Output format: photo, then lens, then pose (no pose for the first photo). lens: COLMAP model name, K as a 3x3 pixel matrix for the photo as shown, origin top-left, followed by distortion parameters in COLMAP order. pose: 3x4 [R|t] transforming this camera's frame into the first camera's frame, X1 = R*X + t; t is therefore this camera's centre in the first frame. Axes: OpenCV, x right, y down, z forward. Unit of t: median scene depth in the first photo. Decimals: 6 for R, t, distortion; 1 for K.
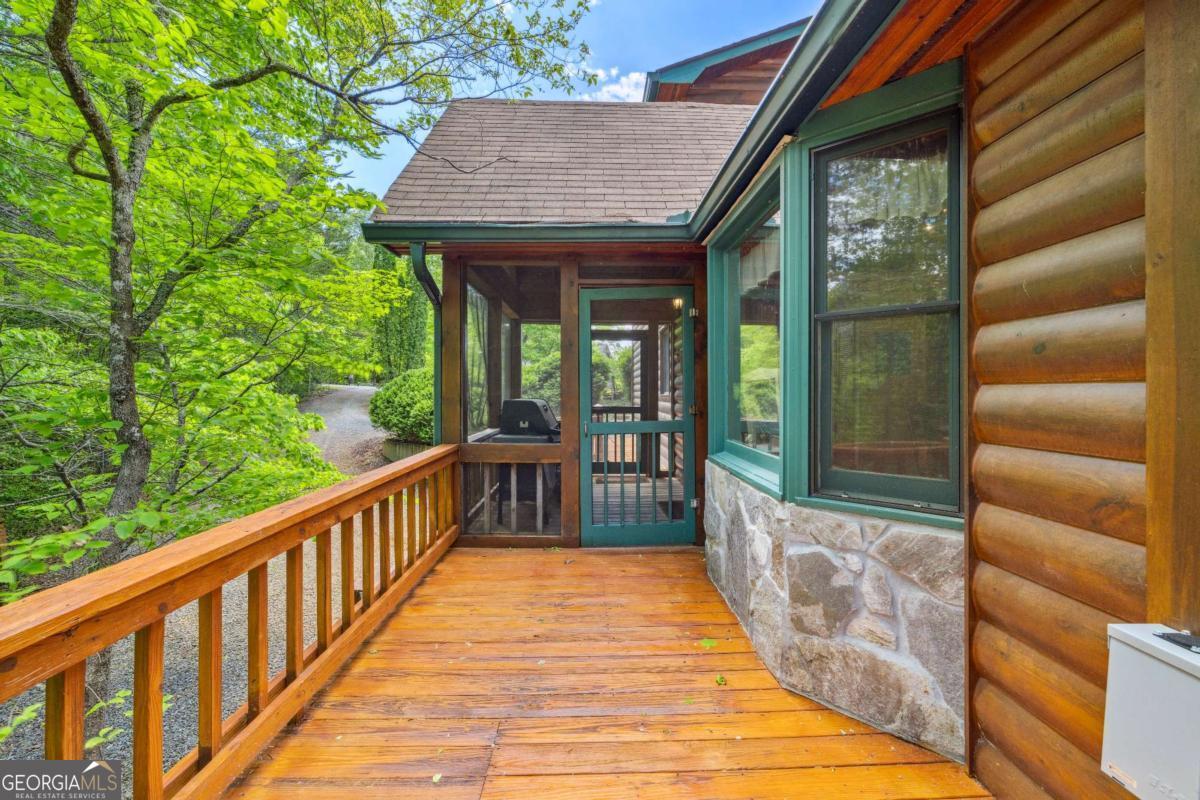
lens RADIAL K [[506.8, 0, 603.2], [0, 506.8, 397.1], [0, 0, 1]] dist [0.000670, 0.000016]
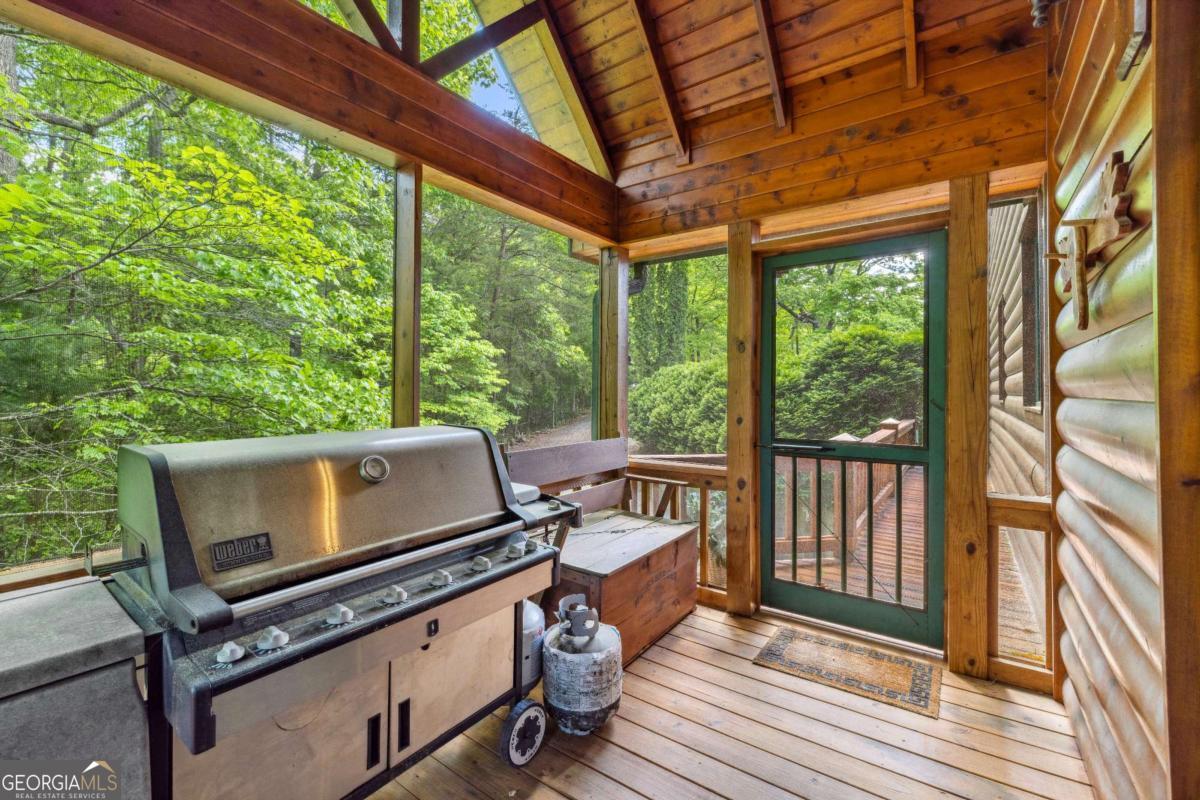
lens RADIAL K [[506.8, 0, 595.1], [0, 506.8, 394.7], [0, 0, 1]] dist [0.000670, 0.000016]
pose [[0.796408, 0.002859, -0.604754, 0.053231], [-0.005891, 0.999978, -0.003030, -0.006545], [0.604732, 0.005976, 0.796407, 0.317323]]
